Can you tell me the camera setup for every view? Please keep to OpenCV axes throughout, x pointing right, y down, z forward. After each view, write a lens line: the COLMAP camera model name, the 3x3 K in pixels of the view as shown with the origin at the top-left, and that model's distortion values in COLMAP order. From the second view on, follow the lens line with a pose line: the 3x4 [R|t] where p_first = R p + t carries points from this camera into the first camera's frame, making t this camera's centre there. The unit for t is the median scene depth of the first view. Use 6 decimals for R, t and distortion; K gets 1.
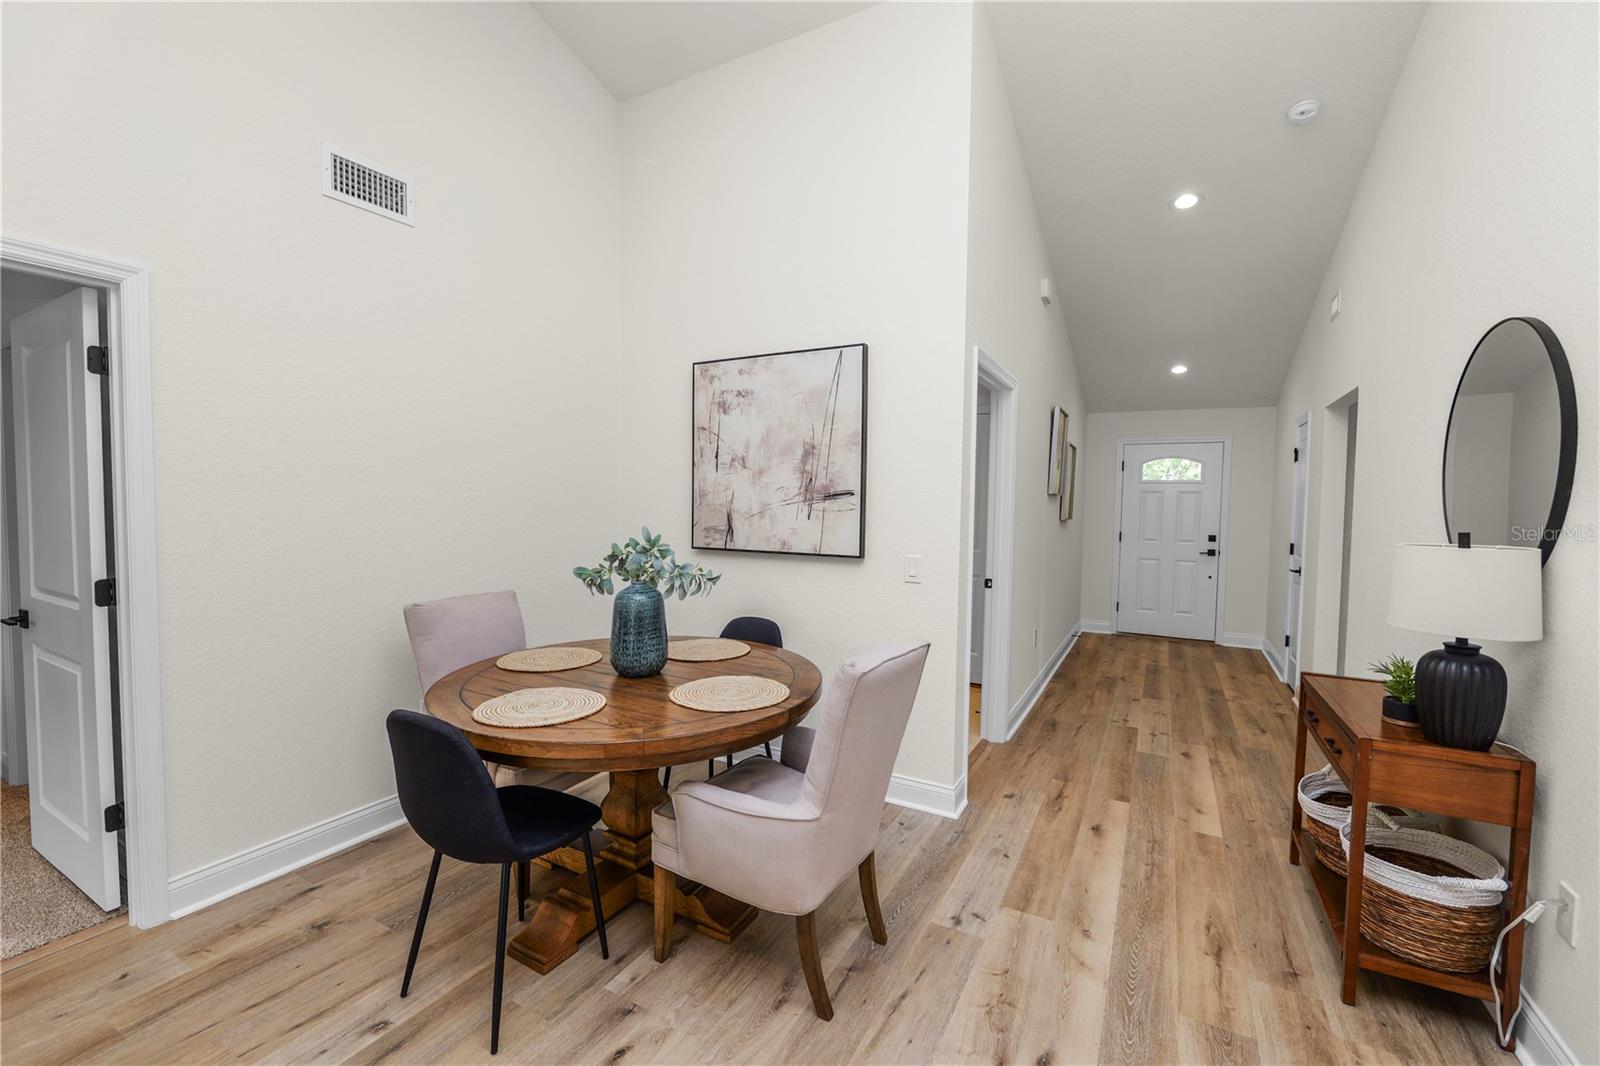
lens RADIAL K [[661.4, 0, 800.0], [0, 661.4, 533.0], [0, 0, 1]] dist [-0.010576, -0.000048]
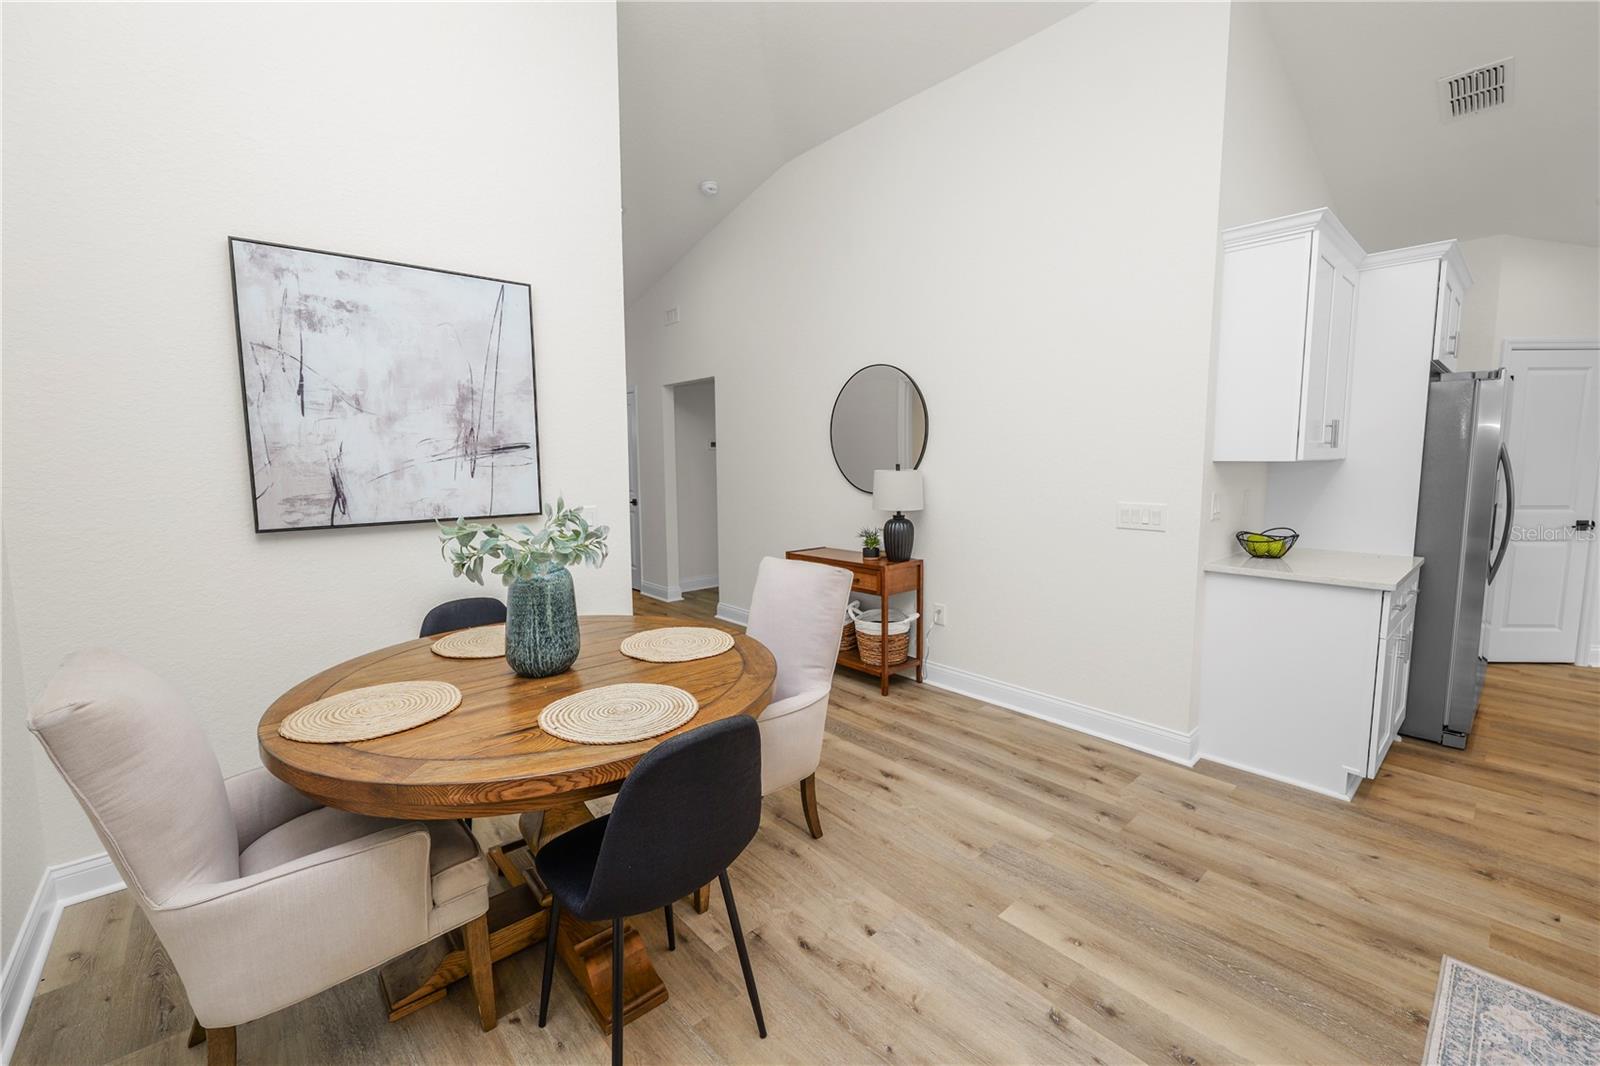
lens RADIAL K [[663.7, 0, 799.3], [0, 663.7, 526.2], [0, 0, 1]] dist [-0.009410, 0.000138]
pose [[0.323612, -0.115388, 0.939128, -0.637164], [0.054621, 0.993159, 0.103205, -0.021947], [-0.944612, 0.017897, 0.327701, 0.311757]]
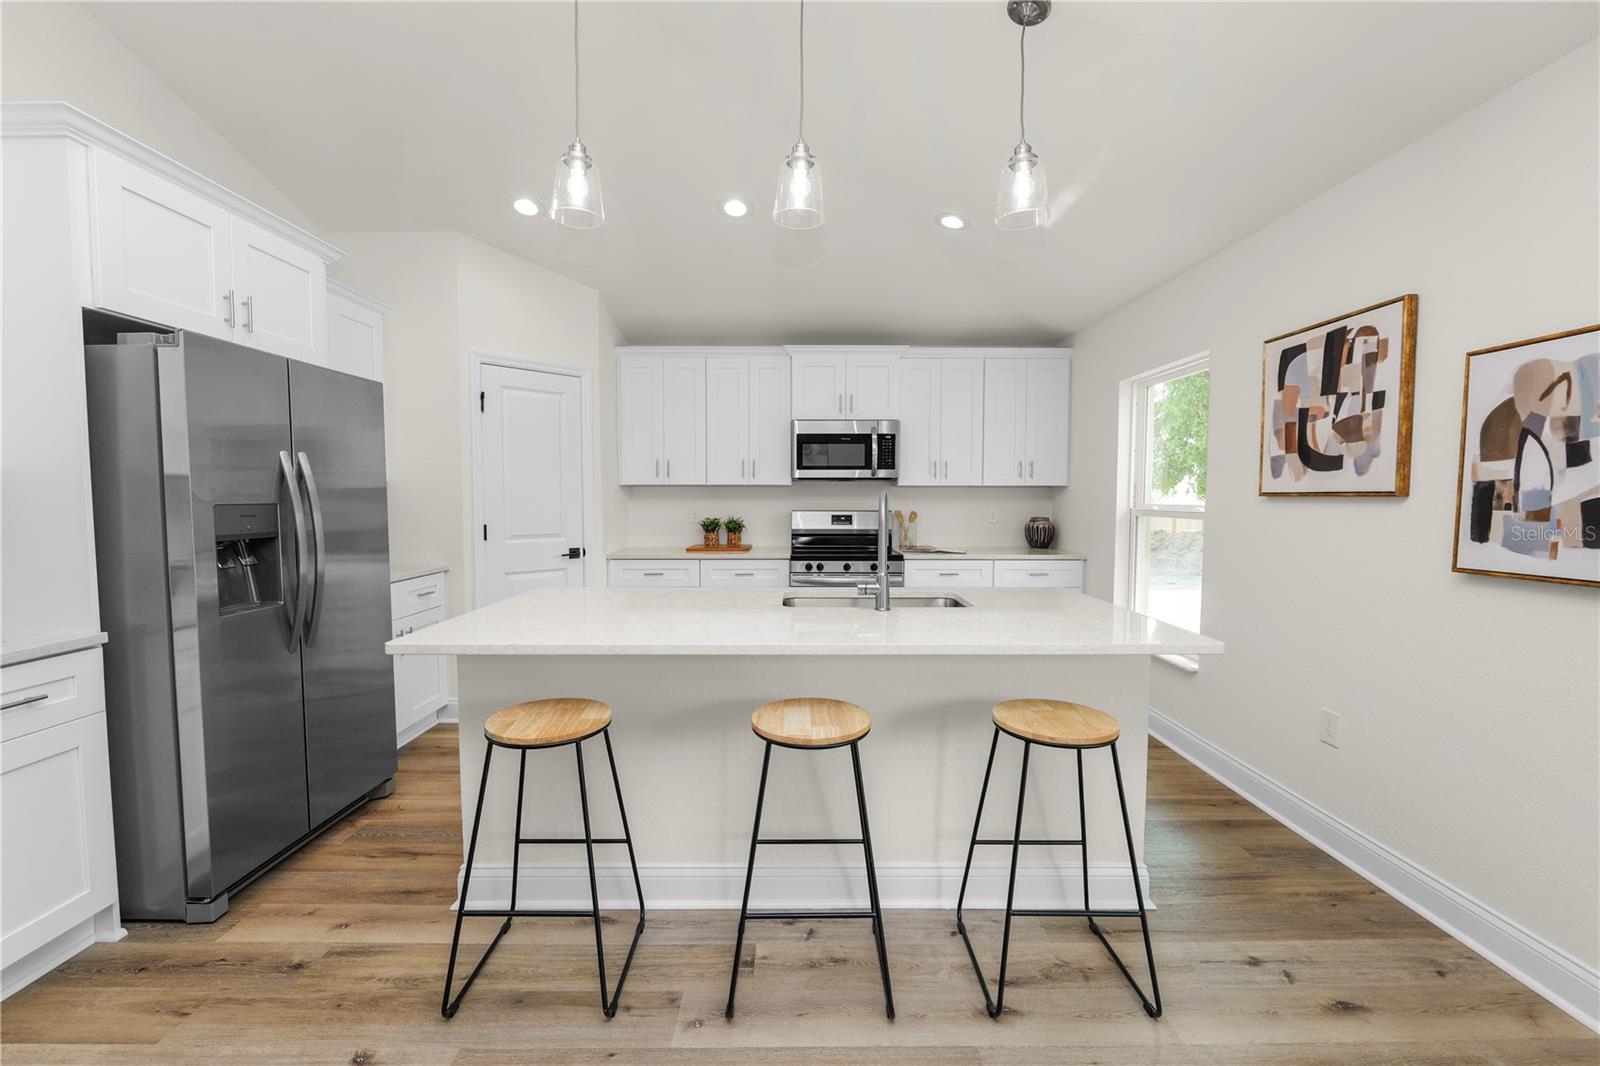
lens RADIAL K [[663.7, 0, 799.3], [0, 663.7, 526.2], [0, 0, 1]] dist [-0.009410, 0.000138]
pose [[-0.495996, -0.050665, 0.866845, -0.252994], [0.036183, 0.996223, 0.078930, 0.055766], [-0.867570, 0.070514, -0.492290, -0.461002]]
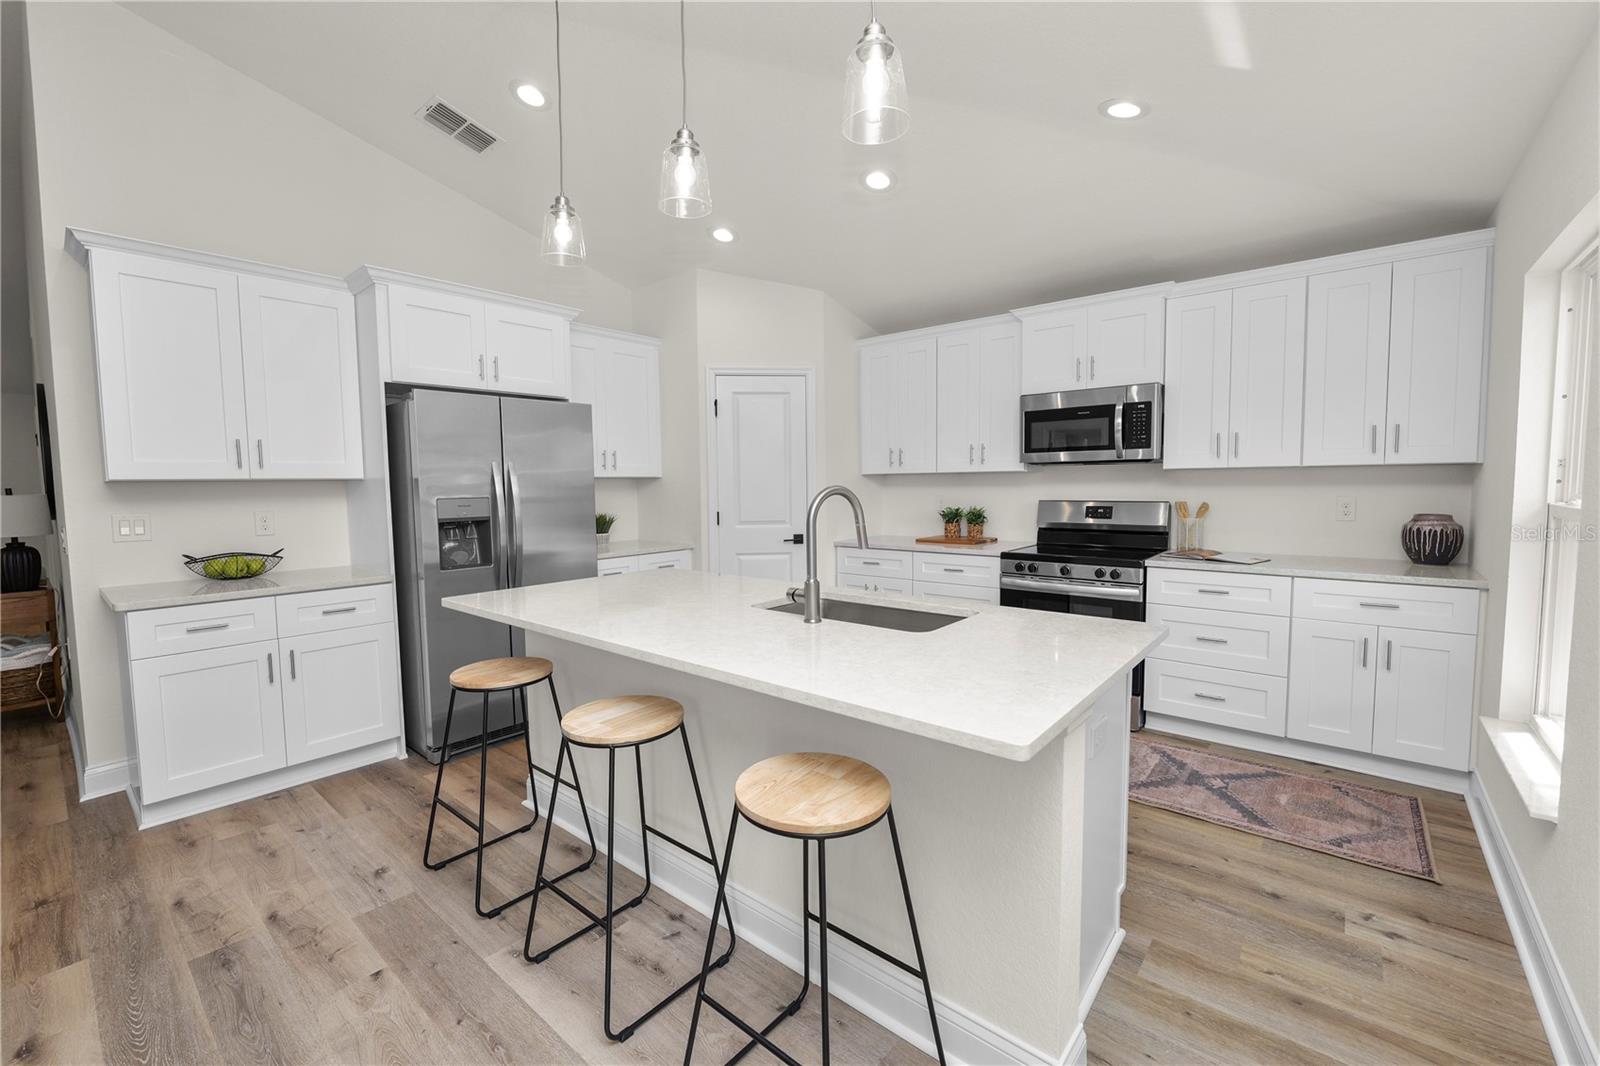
lens RADIAL K [[663.7, 0, 799.3], [0, 663.7, 526.2], [0, 0, 1]] dist [-0.009410, 0.000138]
pose [[0.187723, -0.078406, 0.979088, -0.288695], [0.063166, 0.995709, 0.067626, 0.071791], [-0.980189, 0.049151, 0.191870, -0.973515]]
